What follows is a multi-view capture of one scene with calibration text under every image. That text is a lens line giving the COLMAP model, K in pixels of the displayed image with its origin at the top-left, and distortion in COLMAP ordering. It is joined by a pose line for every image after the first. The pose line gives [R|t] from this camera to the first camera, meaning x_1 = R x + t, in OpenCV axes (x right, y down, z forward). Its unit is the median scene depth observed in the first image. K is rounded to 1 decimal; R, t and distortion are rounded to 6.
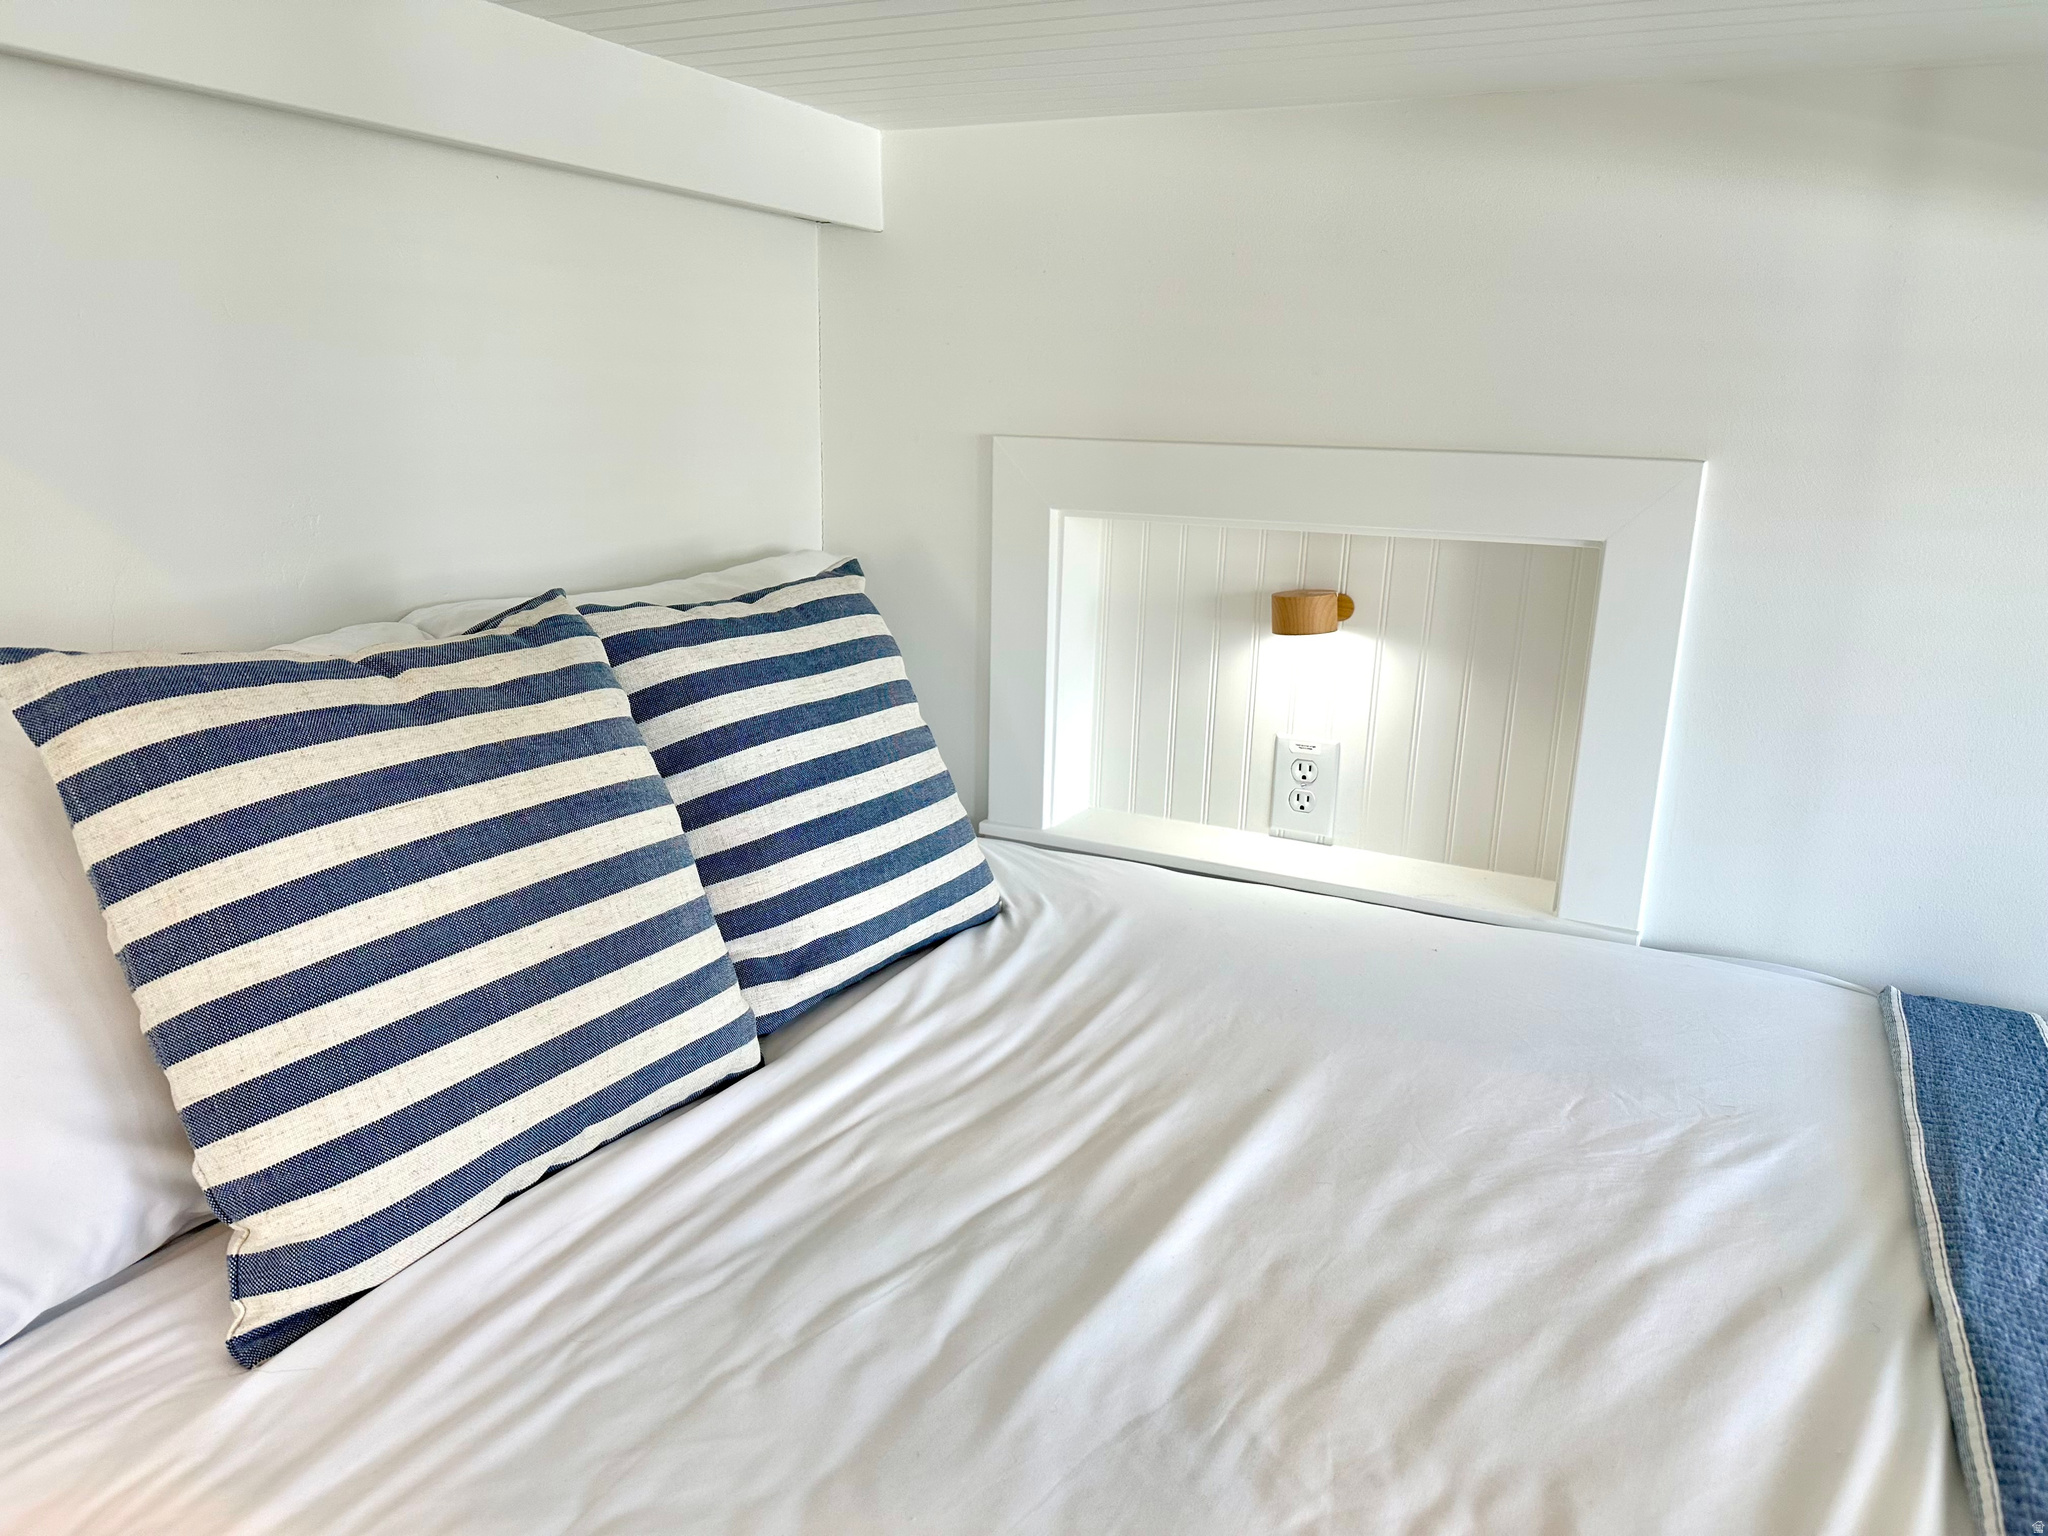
lens RADIAL K [[1423.8, 0, 1024.0], [0, 1423.8, 768.0], [0, 0, 1]] dist [0.131466, -0.207591]
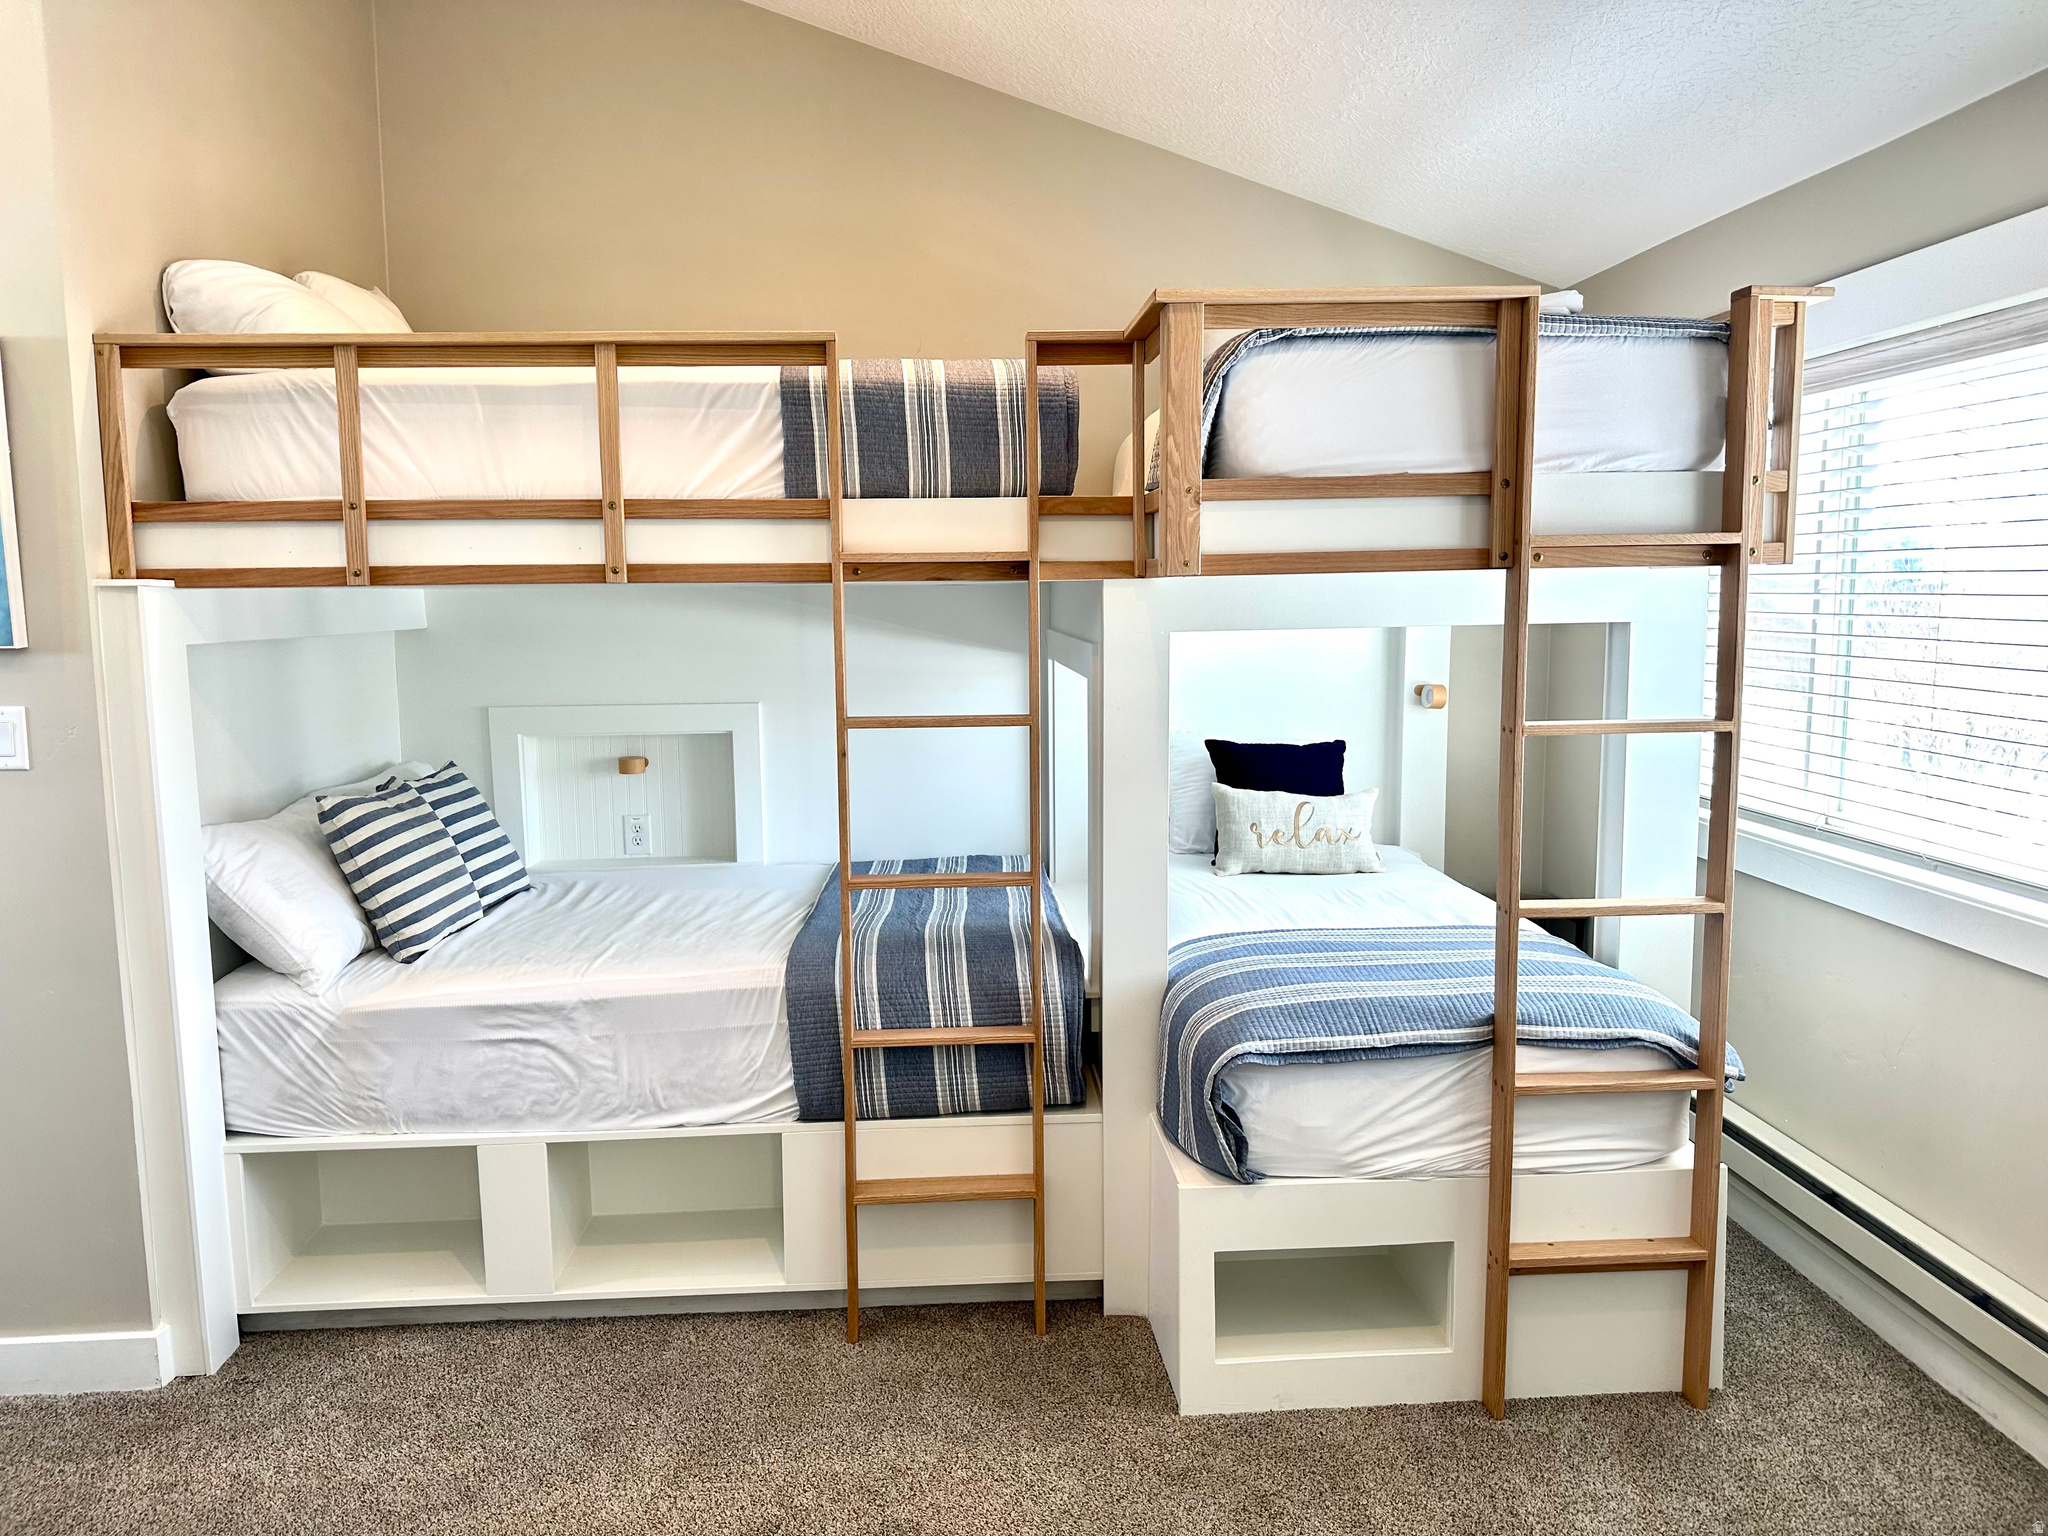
lens RADIAL K [[1412.9, 0, 1024.3], [0, 1412.9, 747.1], [0, 0, 1]] dist [0.156743, -0.263190]
pose [[0.865976, -0.090776, 0.491778, -0.430790], [0.160190, 0.981923, -0.100828, 0.221527], [-0.473735, 0.166092, 0.864863, -1.504381]]
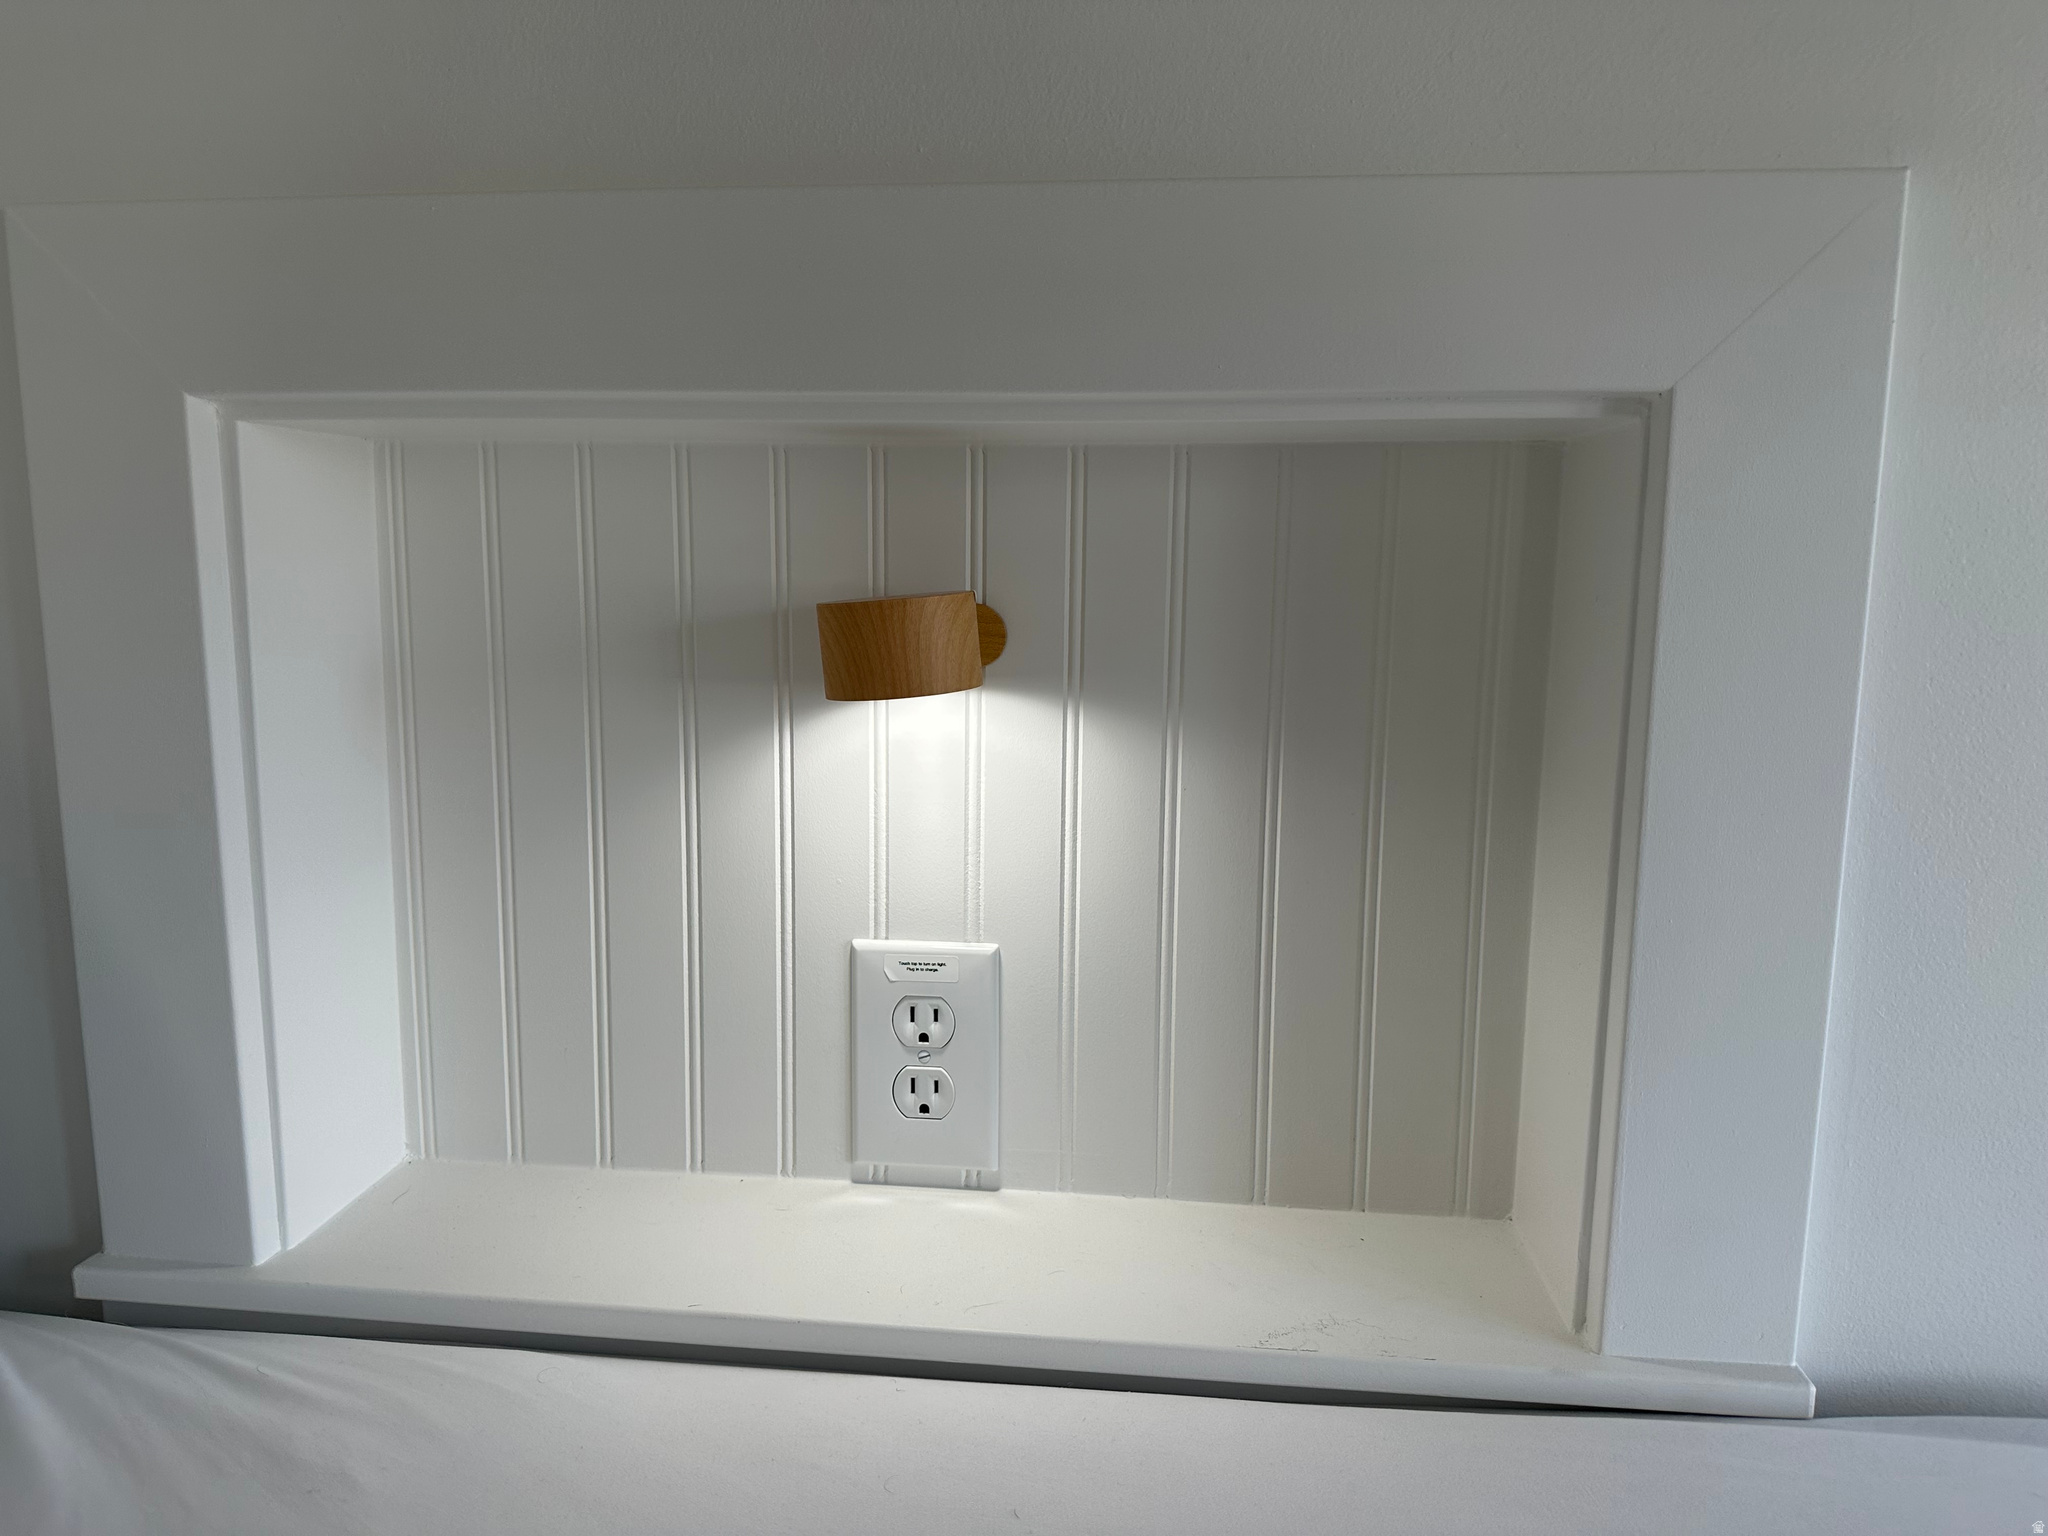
lens RADIAL K [[1423.8, 0, 1024.0], [0, 1423.8, 768.0], [0, 0, 1]] dist [0.131466, -0.207591]
pose [[0.940816, -0.069543, 0.331707, 0.089613], [0.100926, 0.991806, -0.078320, -0.037634], [-0.323542, 0.107162, 0.940126, 0.591745]]
